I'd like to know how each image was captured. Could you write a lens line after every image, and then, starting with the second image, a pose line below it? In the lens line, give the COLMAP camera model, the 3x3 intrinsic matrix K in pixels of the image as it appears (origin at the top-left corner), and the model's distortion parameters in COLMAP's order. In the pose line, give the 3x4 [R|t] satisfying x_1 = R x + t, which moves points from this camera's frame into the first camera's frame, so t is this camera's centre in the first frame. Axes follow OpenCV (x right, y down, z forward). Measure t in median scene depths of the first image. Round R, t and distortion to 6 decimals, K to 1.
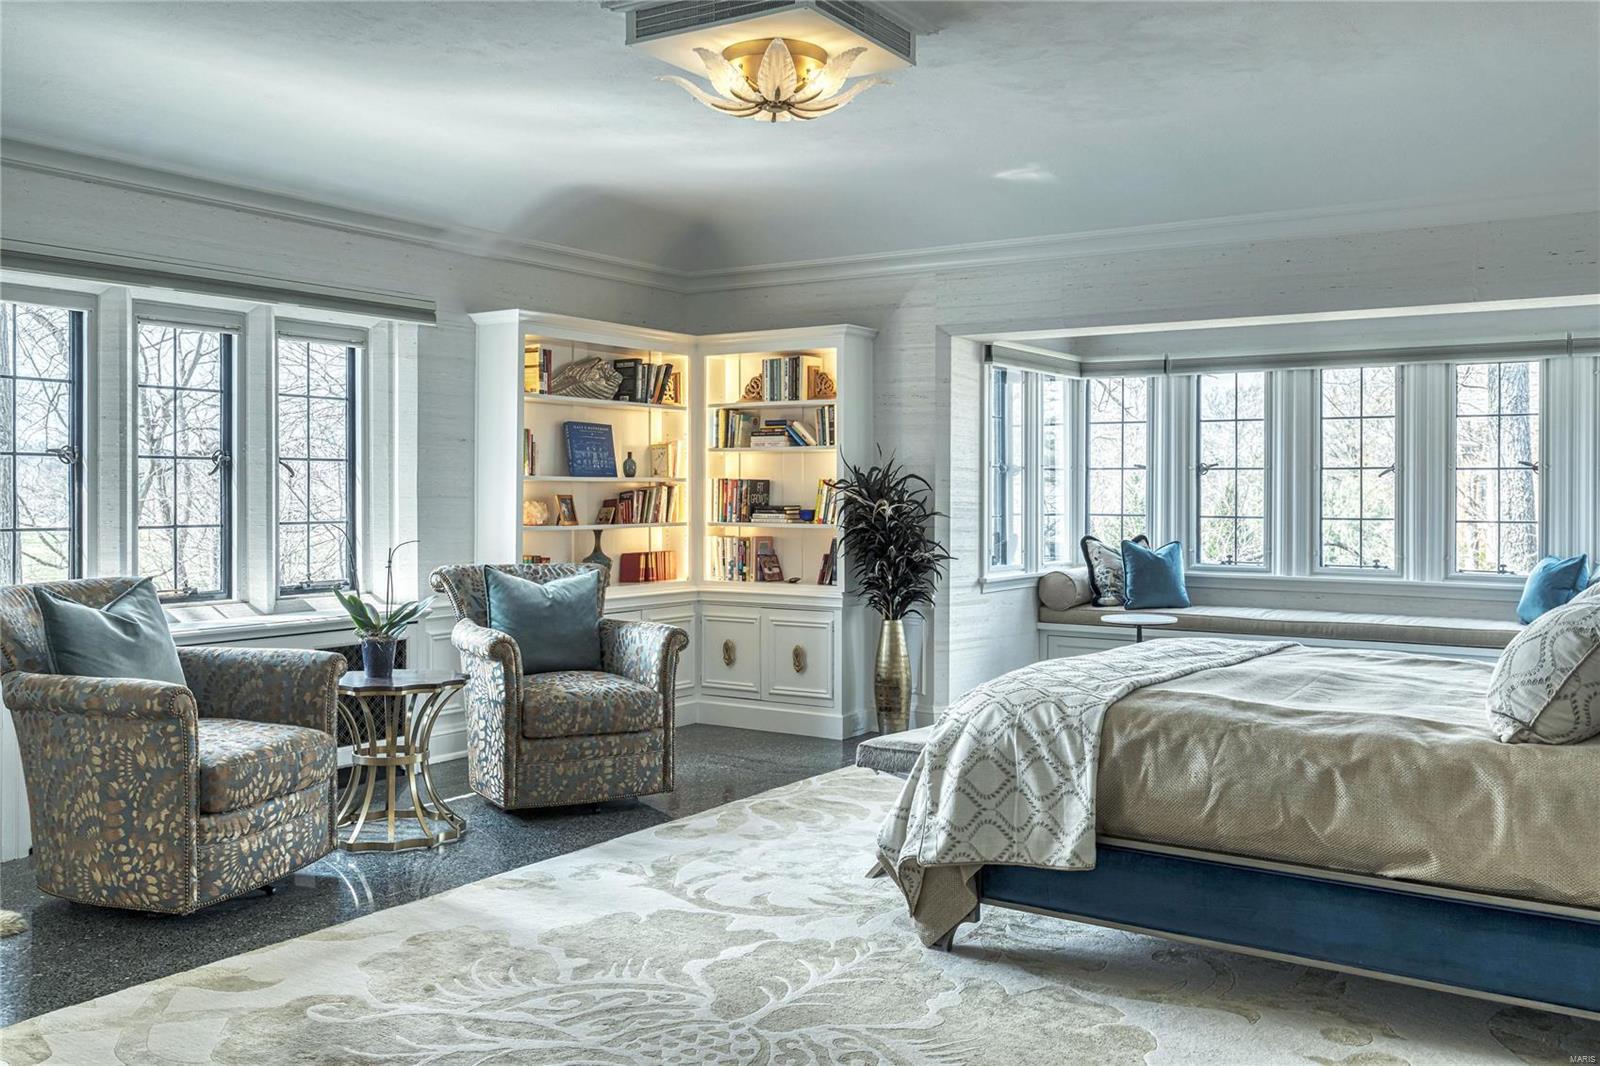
lens RADIAL K [[1424.2, 0, 801.1], [0, 1424.2, 487.9], [0, 0, 1]] dist [-0.001020, 0.004248]
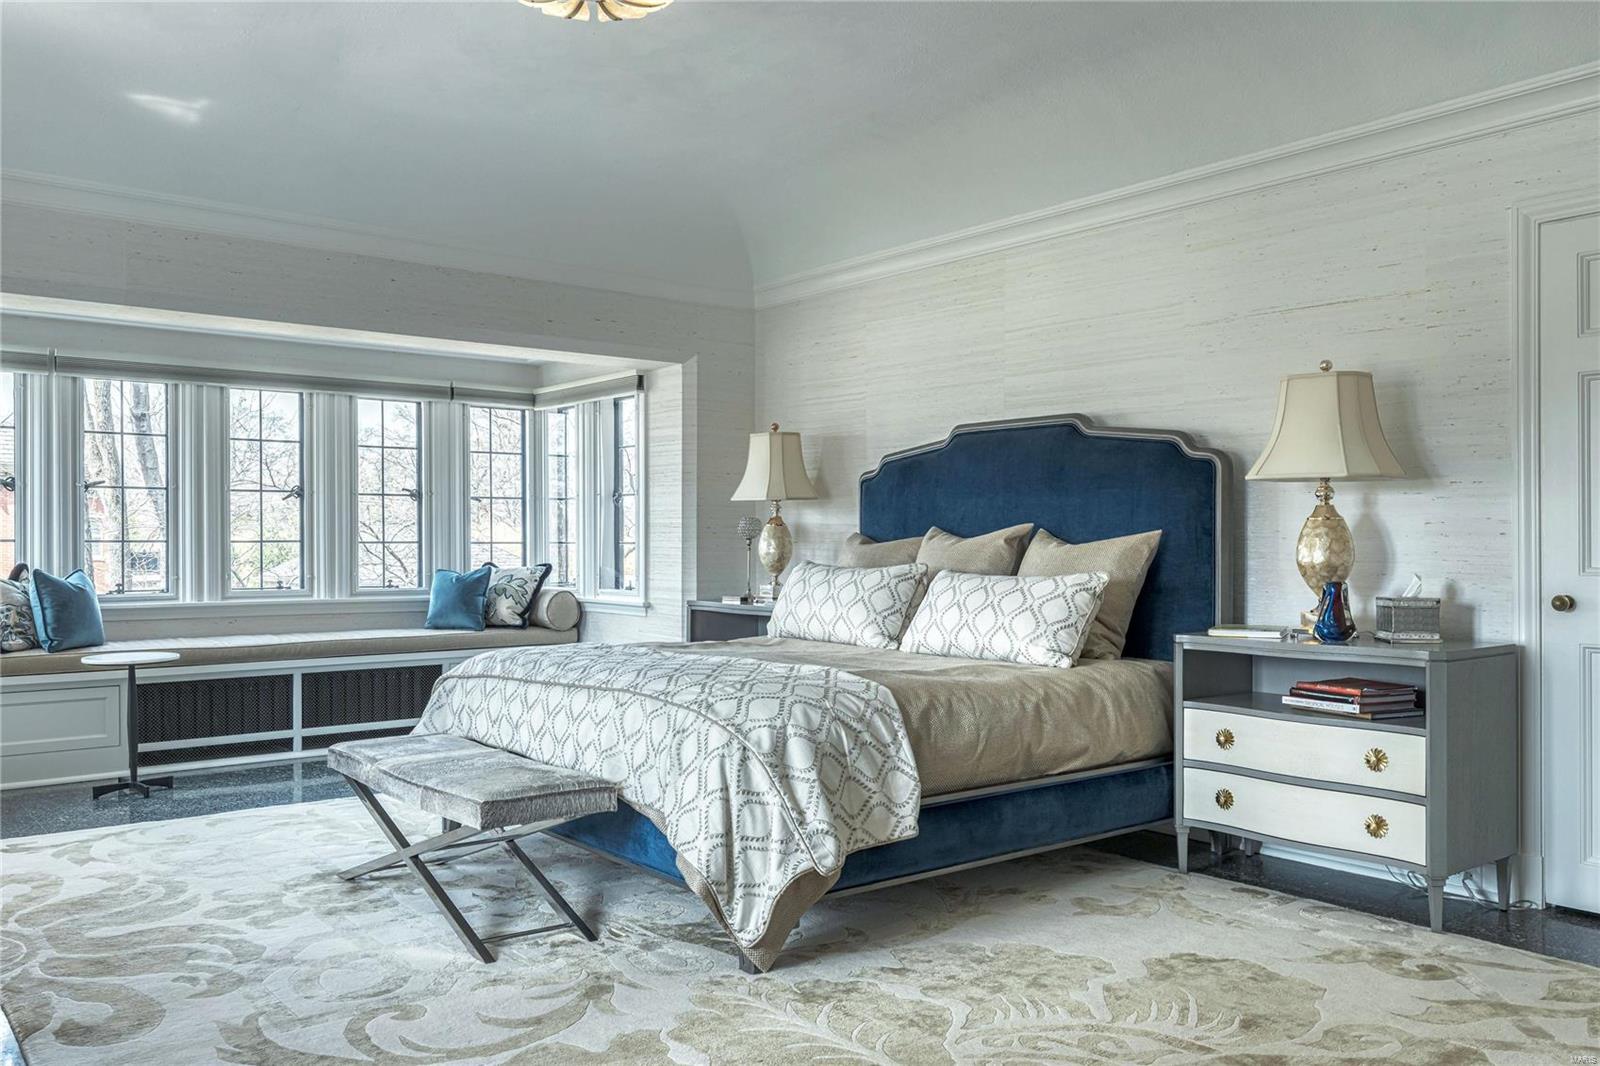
lens RADIAL K [[1287.1, 0, 801.2], [0, 1287.1, 542.9], [0, 0, 1]] dist [0.004699, 0.001602]
pose [[0.288935, -0.004521, 0.957338, -0.822164], [-0.001085, 0.999987, 0.005050, 0.040319], [-0.957348, -0.002497, 0.288926, 0.839449]]
